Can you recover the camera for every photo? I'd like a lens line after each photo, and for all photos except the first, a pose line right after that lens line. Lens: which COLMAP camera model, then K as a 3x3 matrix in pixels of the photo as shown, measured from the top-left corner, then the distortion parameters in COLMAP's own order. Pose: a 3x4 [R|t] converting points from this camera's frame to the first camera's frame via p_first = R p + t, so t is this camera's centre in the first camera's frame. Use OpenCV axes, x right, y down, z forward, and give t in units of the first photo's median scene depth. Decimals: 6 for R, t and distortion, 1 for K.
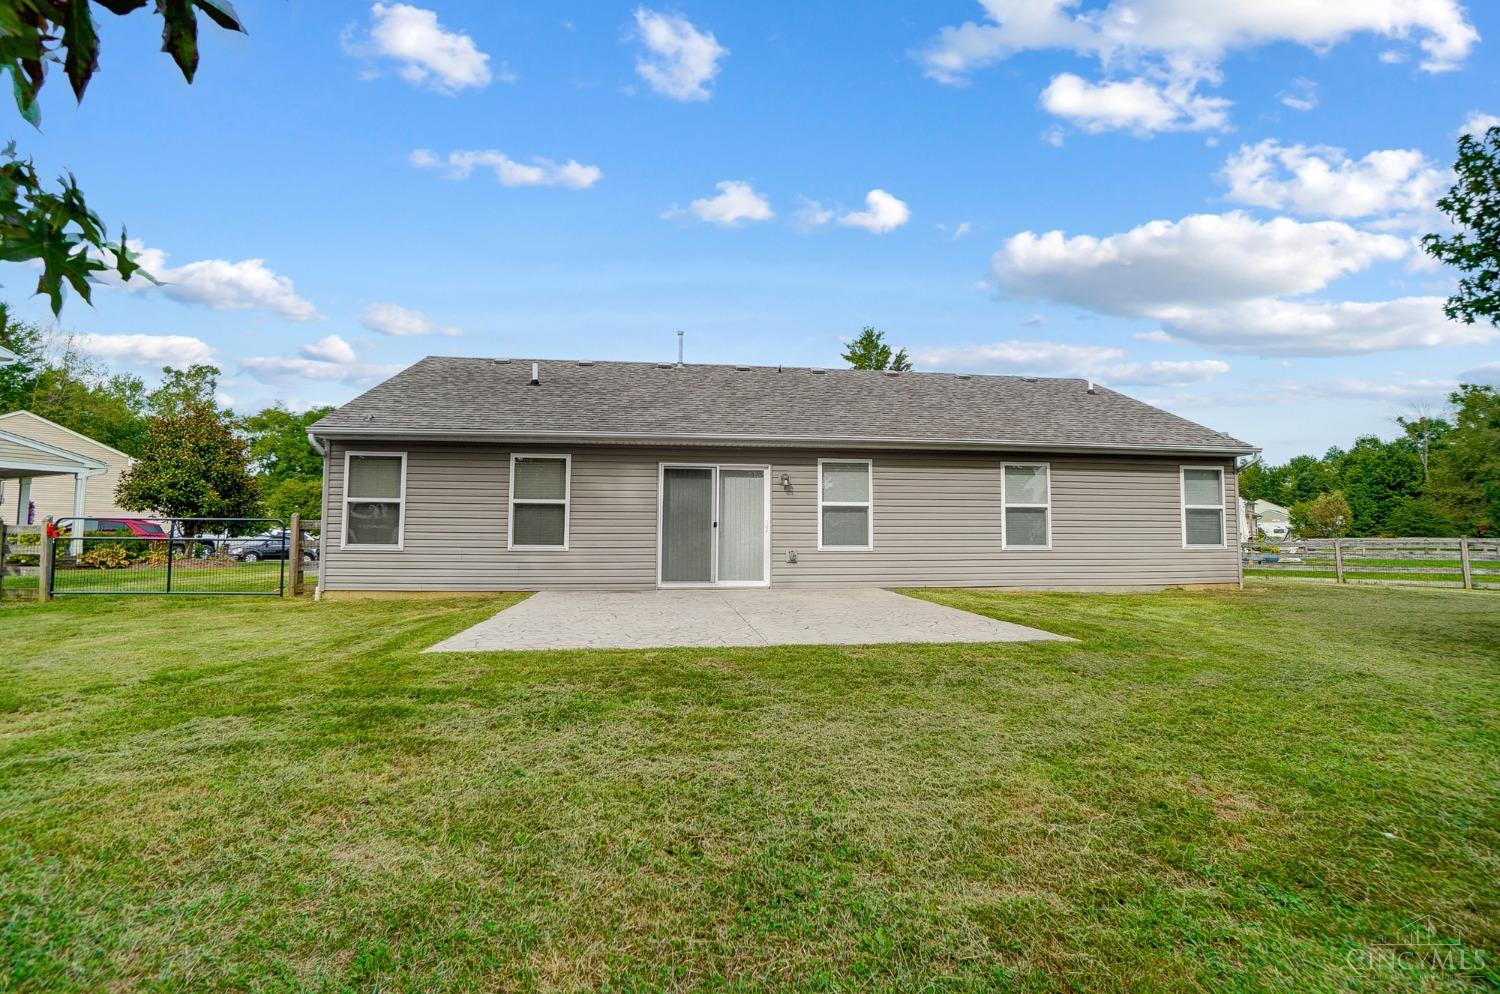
lens RADIAL K [[661.8, 0, 735.0], [0, 661.8, 501.0], [0, 0, 1]] dist [-0.069865, 0.023658]
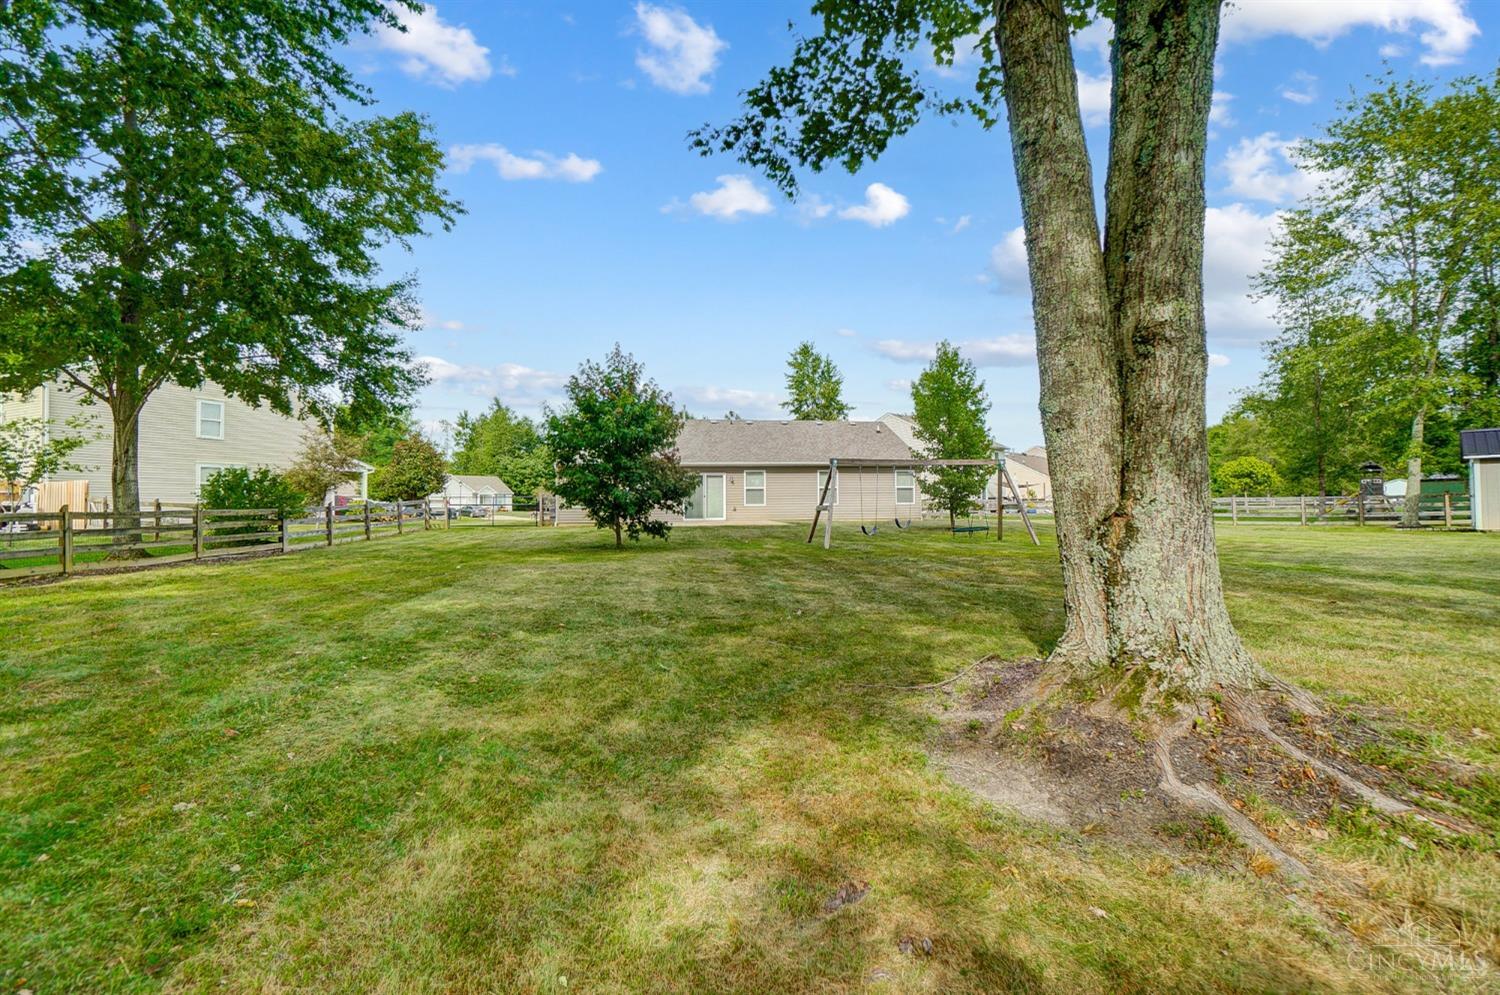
lens RADIAL K [[661.8, 0, 735.0], [0, 661.8, 501.5], [0, 0, 1]] dist [-0.069865, 0.023658]
pose [[0.998924, -0.008423, 0.045609, -0.028791], [0.005172, 0.997468, 0.070935, -0.127324], [-0.046091, -0.070623, 0.996438, -1.592205]]
